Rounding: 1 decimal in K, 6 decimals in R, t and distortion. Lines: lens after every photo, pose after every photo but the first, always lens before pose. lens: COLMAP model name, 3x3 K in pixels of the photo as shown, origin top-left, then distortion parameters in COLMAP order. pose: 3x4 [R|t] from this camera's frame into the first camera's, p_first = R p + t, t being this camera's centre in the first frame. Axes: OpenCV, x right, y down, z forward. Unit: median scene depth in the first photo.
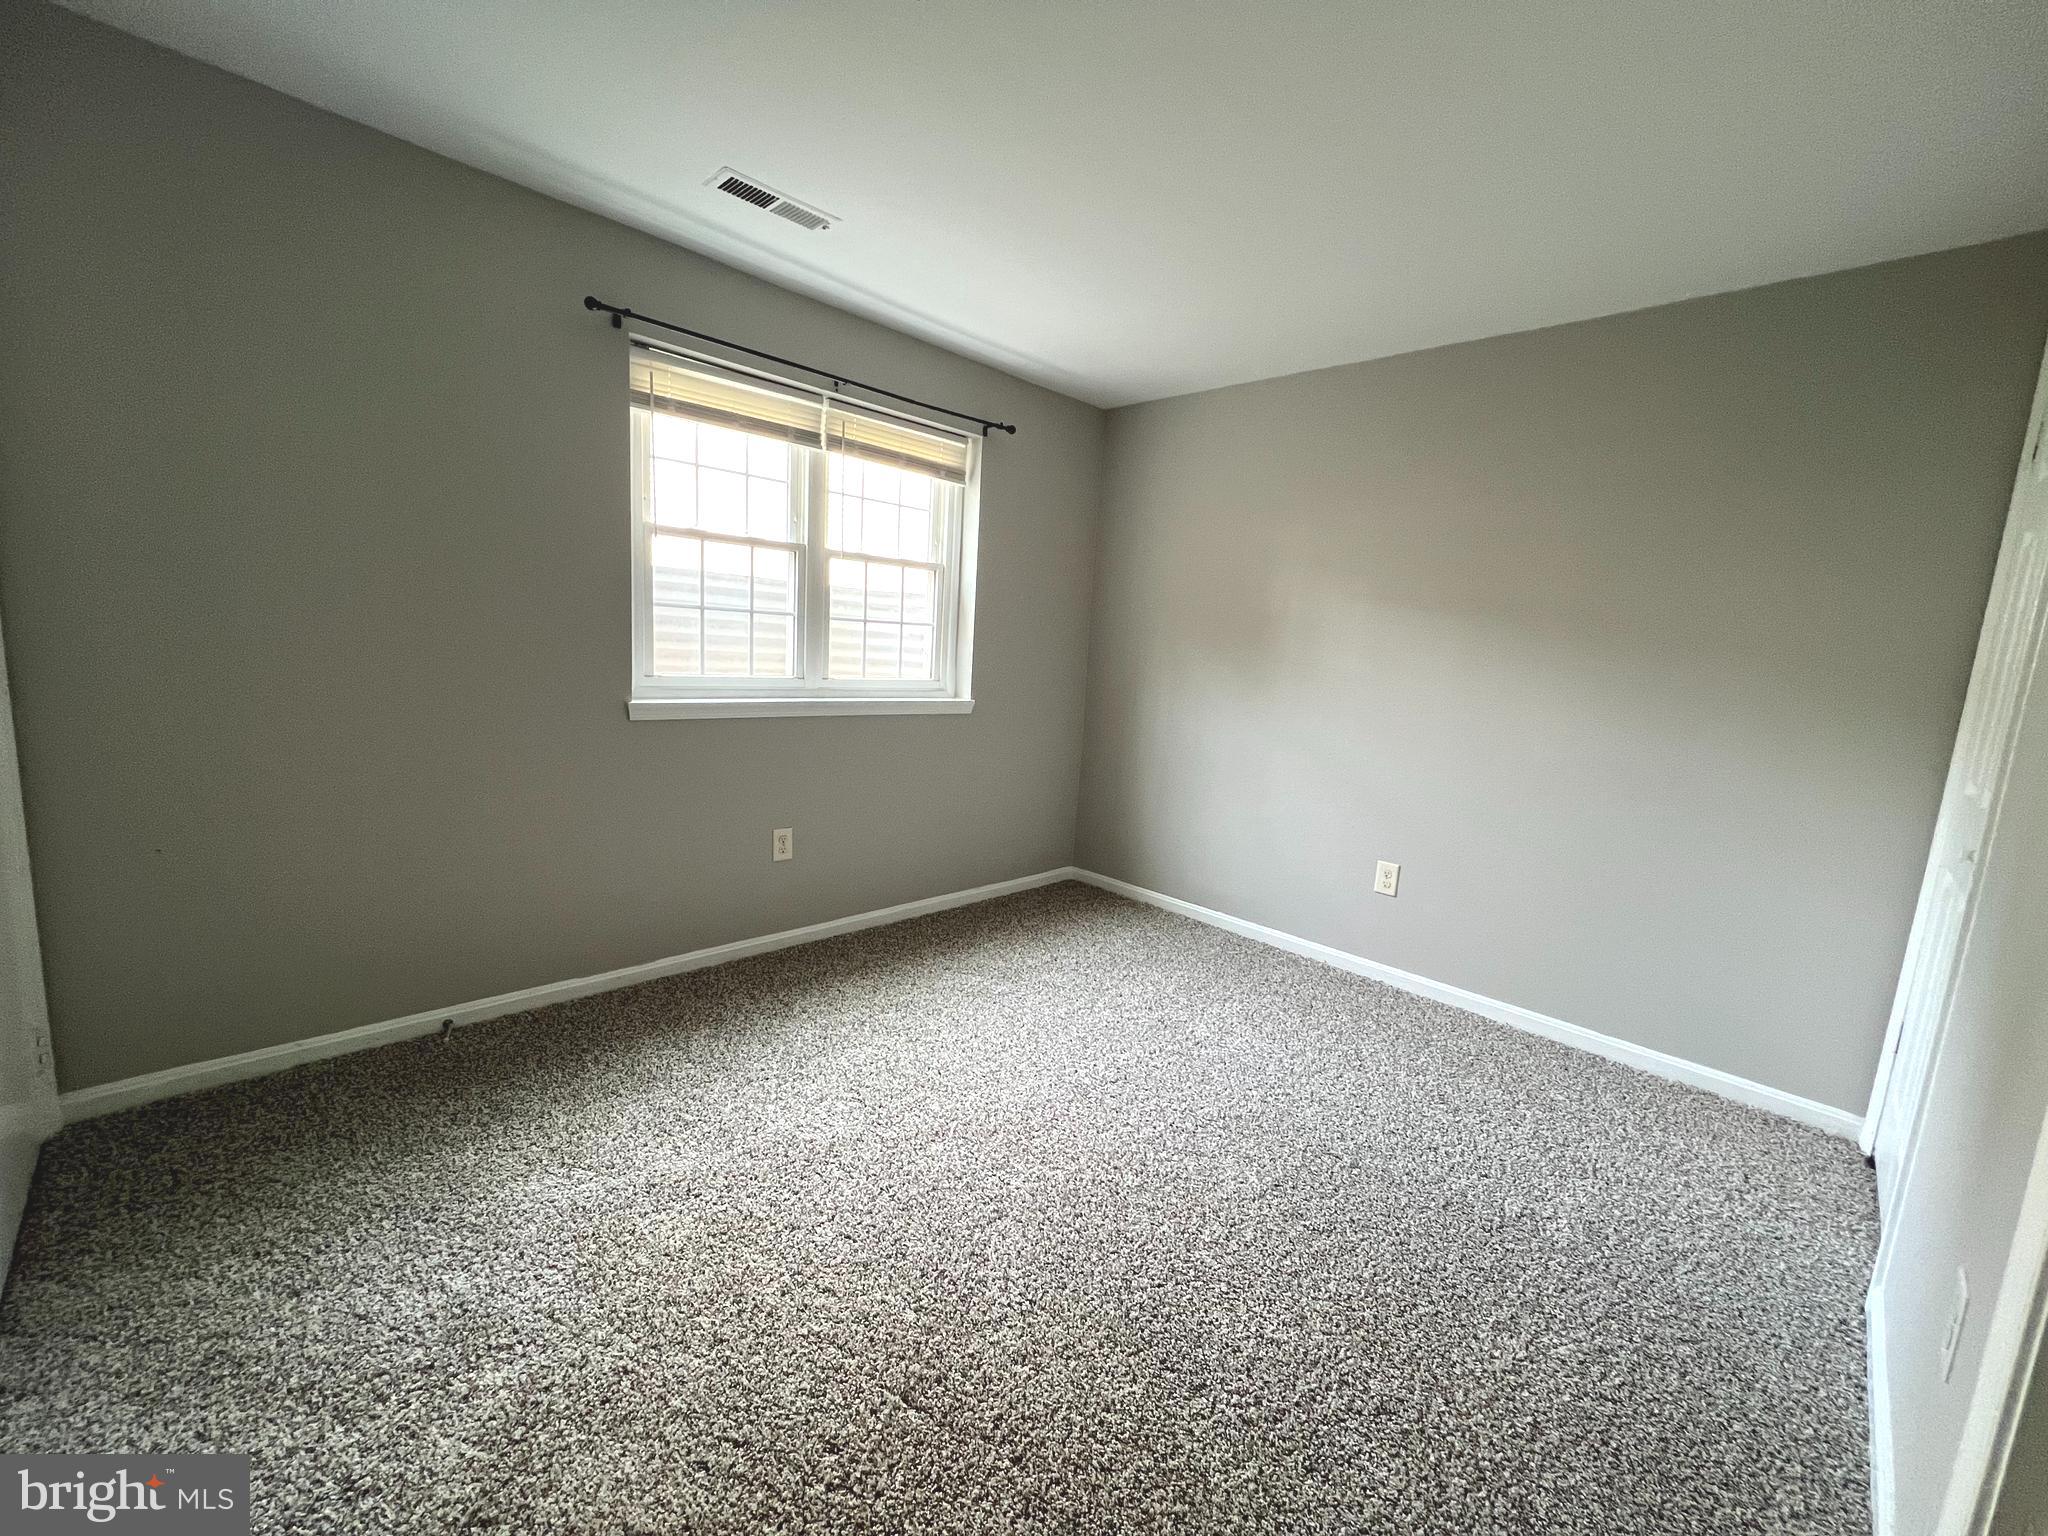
lens RADIAL K [[824.1, 0, 1023.9], [0, 824.1, 767.3], [0, 0, 1]] dist [0.000069, 0.000302]
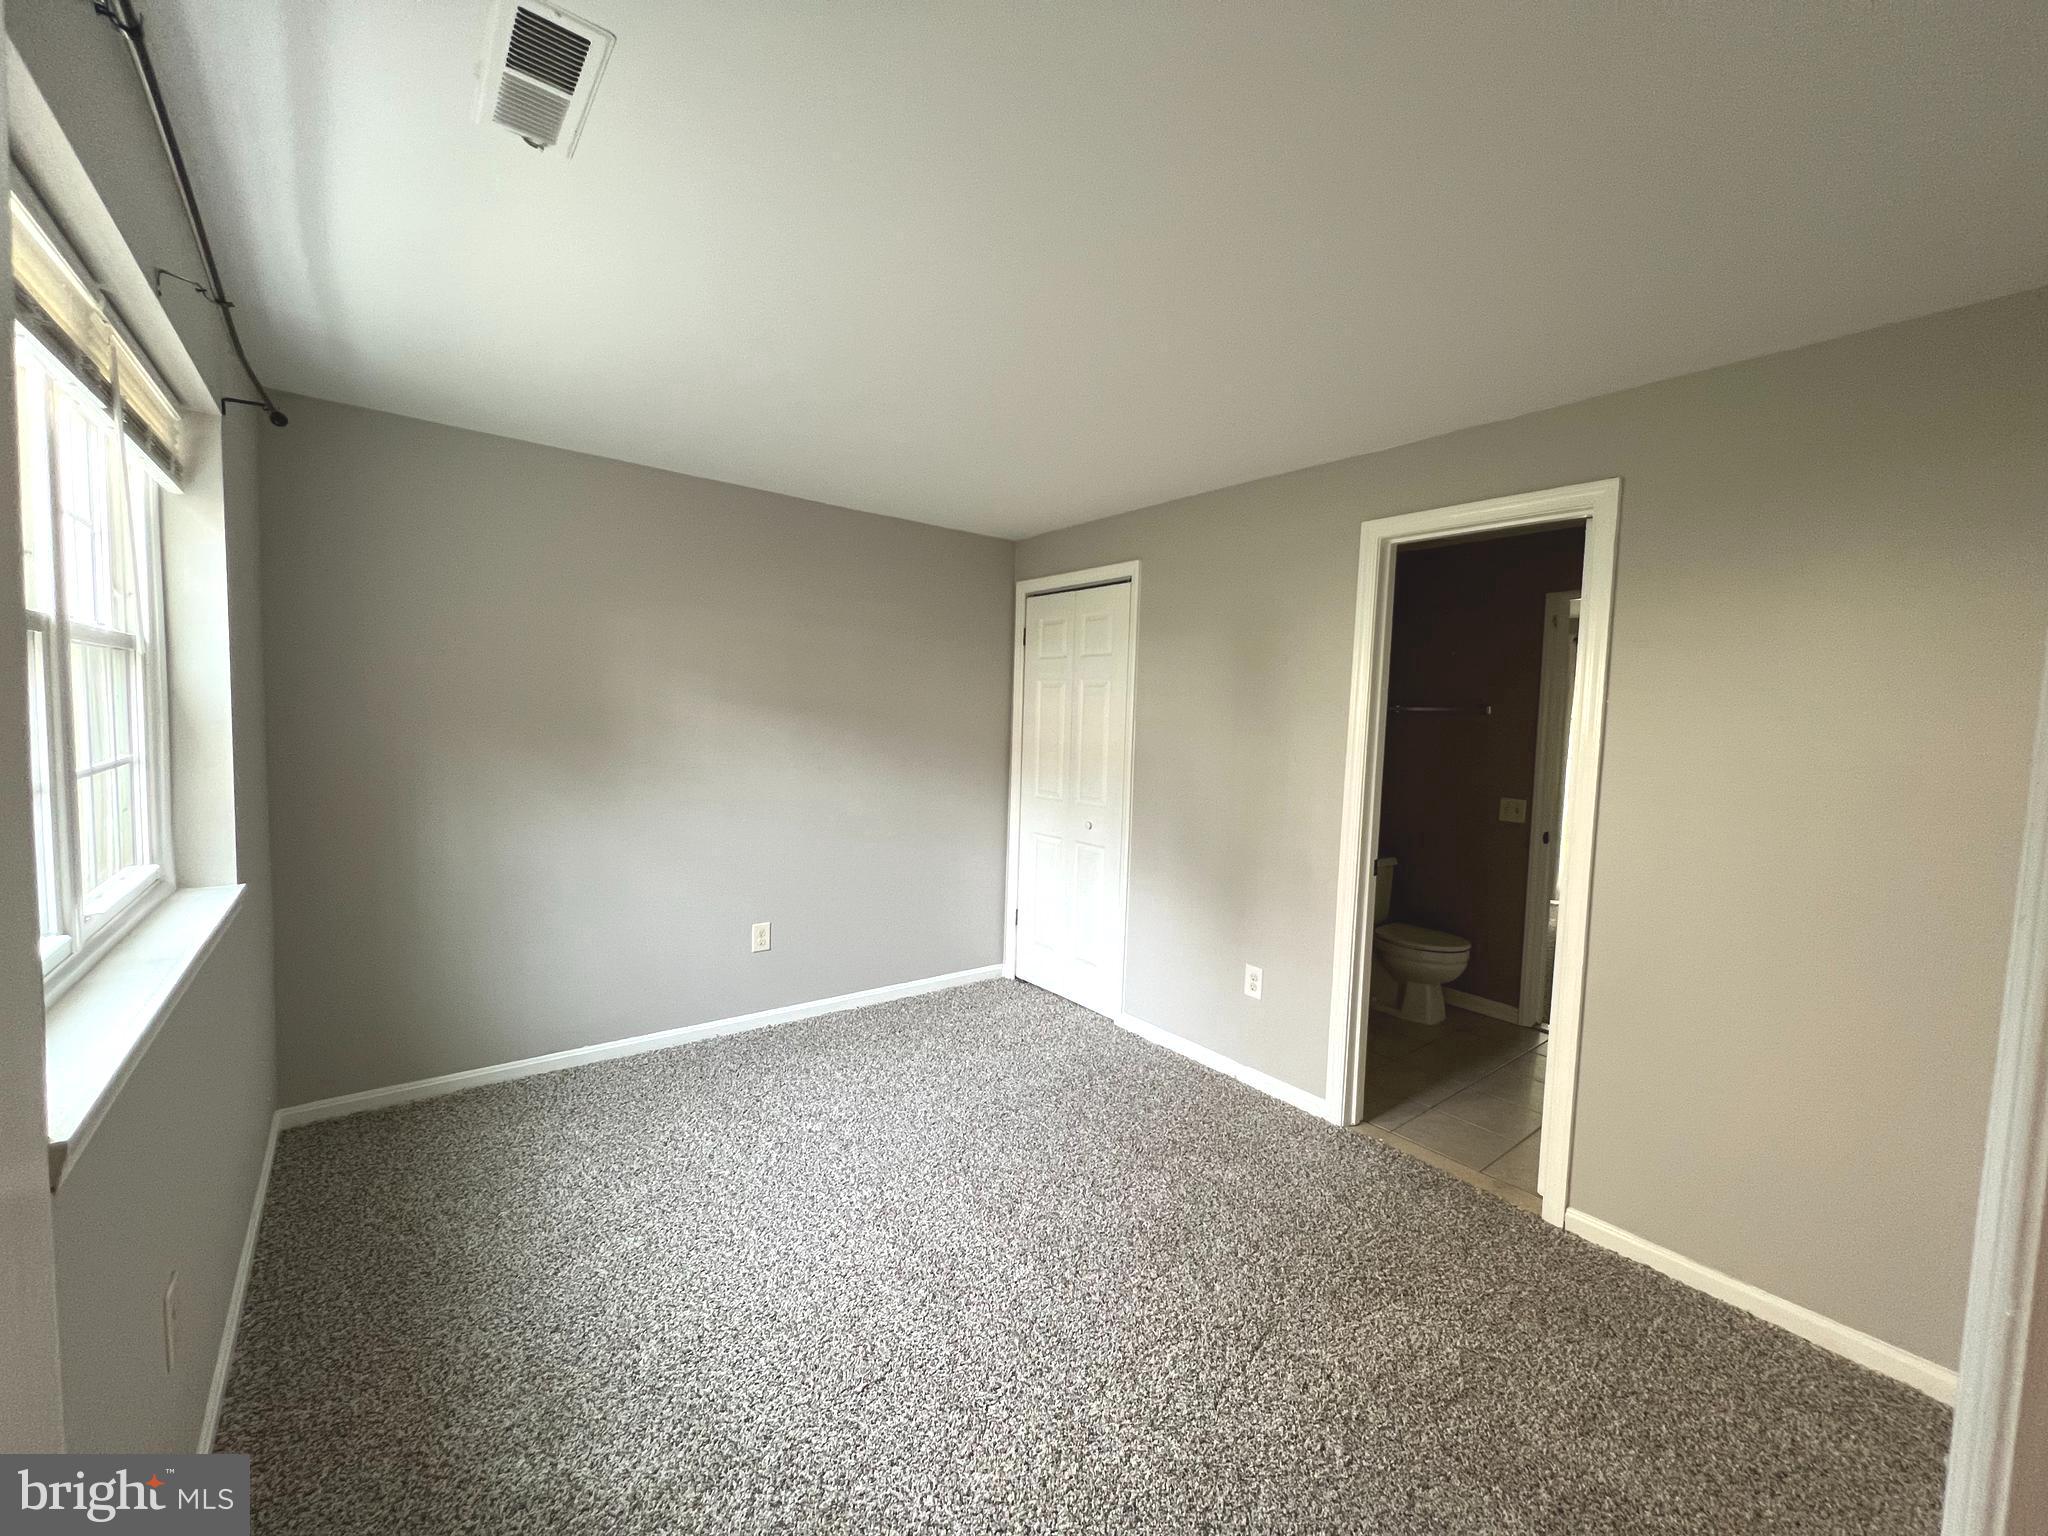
lens RADIAL K [[824.1, 0, 1020.5], [0, 824.1, 764.2], [0, 0, 1]] dist [0.000069, 0.000302]
pose [[0.118679, -0.121343, 0.985490, -0.648523], [0.127771, 0.986119, 0.106033, -0.186479], [-0.984678, 0.113333, 0.132536, 0.490612]]
